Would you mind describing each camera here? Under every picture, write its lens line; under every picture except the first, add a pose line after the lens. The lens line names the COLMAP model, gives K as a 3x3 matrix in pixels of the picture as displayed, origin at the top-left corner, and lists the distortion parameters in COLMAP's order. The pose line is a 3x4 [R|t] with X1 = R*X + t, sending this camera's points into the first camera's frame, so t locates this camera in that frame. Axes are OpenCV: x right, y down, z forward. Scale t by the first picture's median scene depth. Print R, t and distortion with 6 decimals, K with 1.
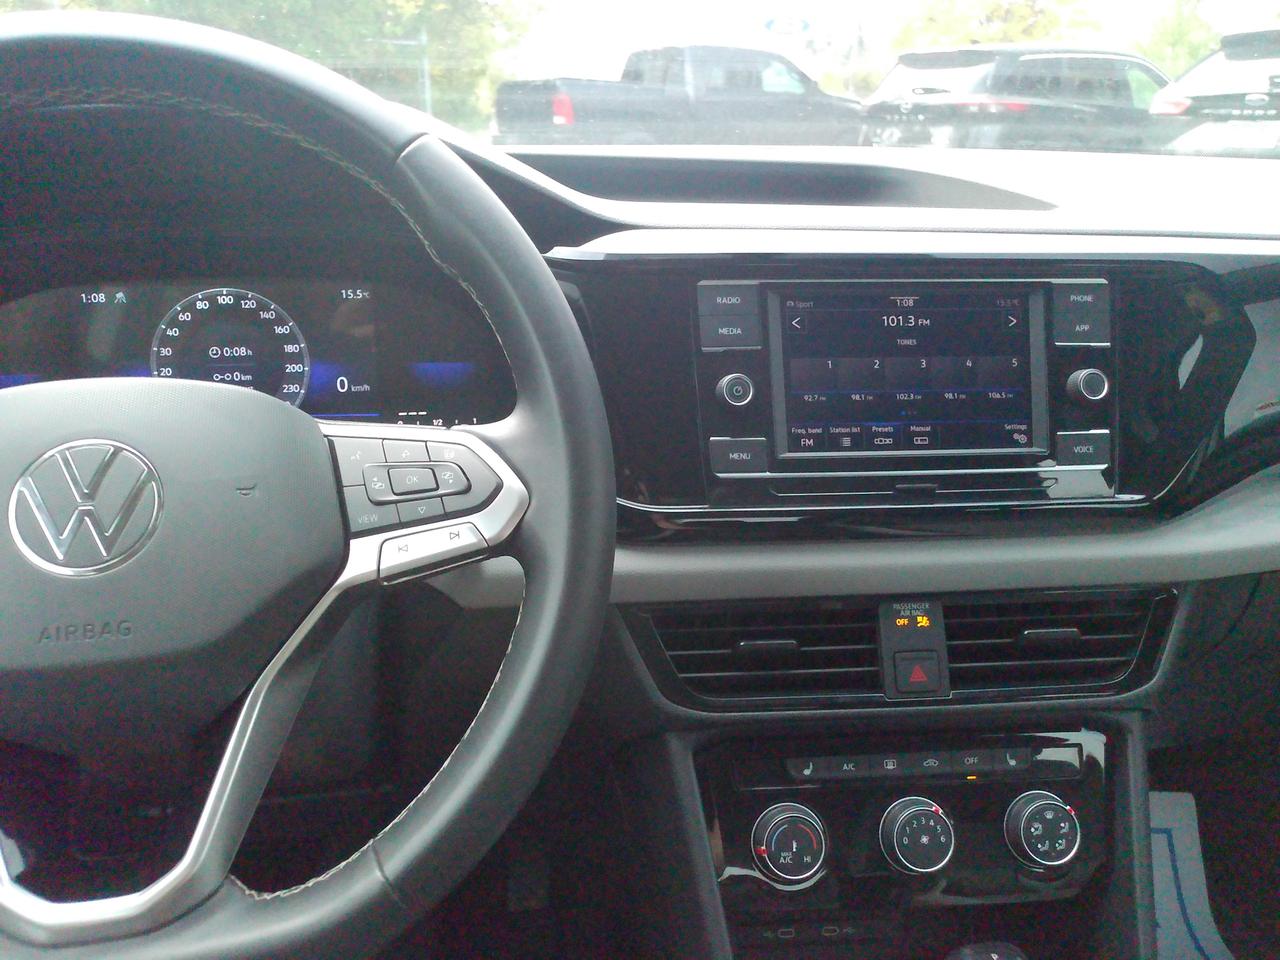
lens RADIAL K [[991.2, 0, 610.2], [0, 991.2, 496.2], [0, 0, 1]] dist [0.004066, -0.001429]
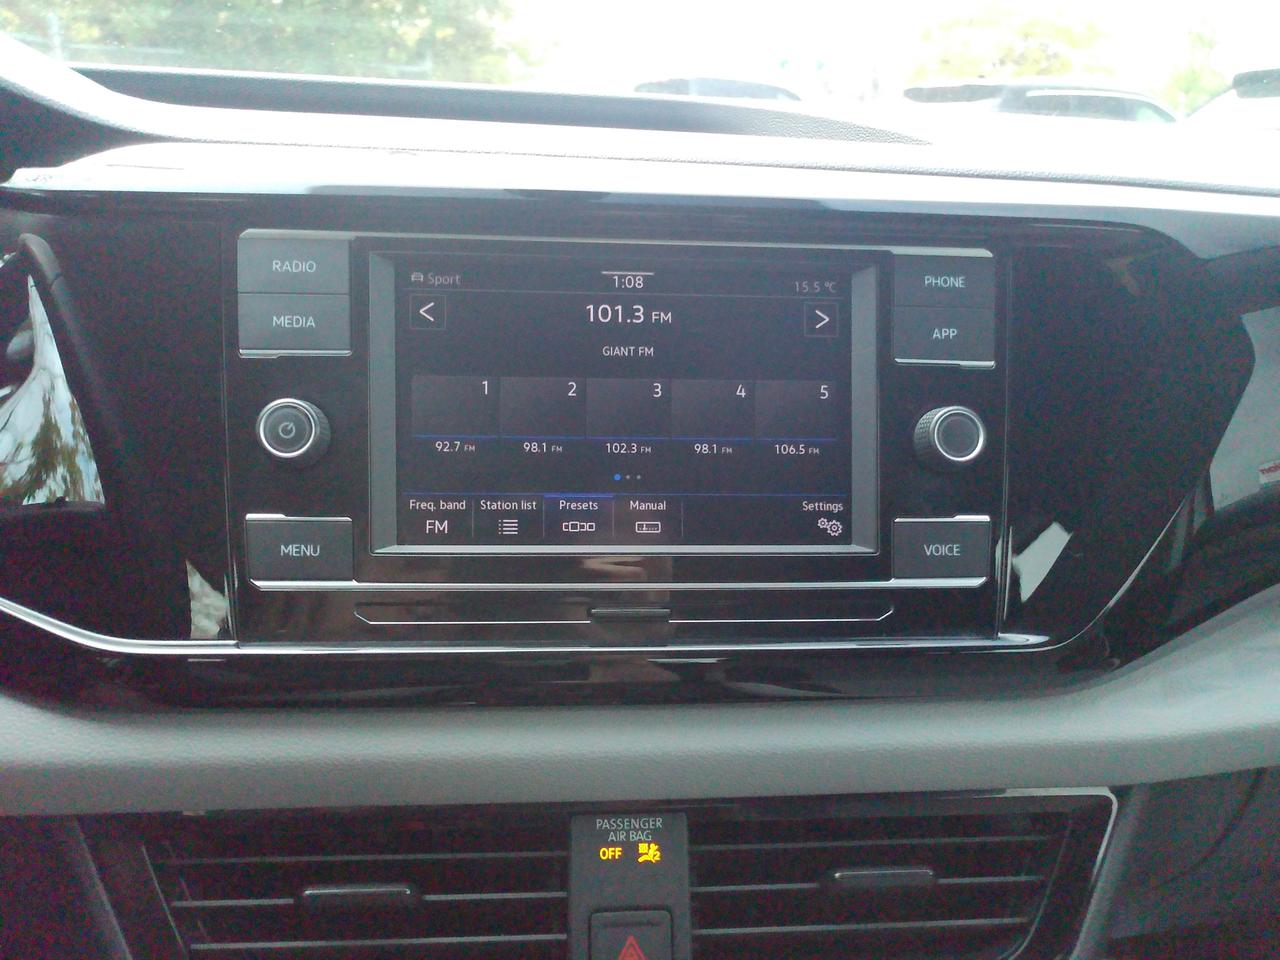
lens RADIAL K [[991.2, 0, 610.2], [0, 991.2, 496.2], [0, 0, 1]] dist [0.004066, -0.001429]
pose [[0.999645, 0.025029, -0.009115, 0.296840], [-0.025308, 0.999170, -0.031909, -0.055280], [0.008309, 0.032128, 0.999449, 0.443247]]
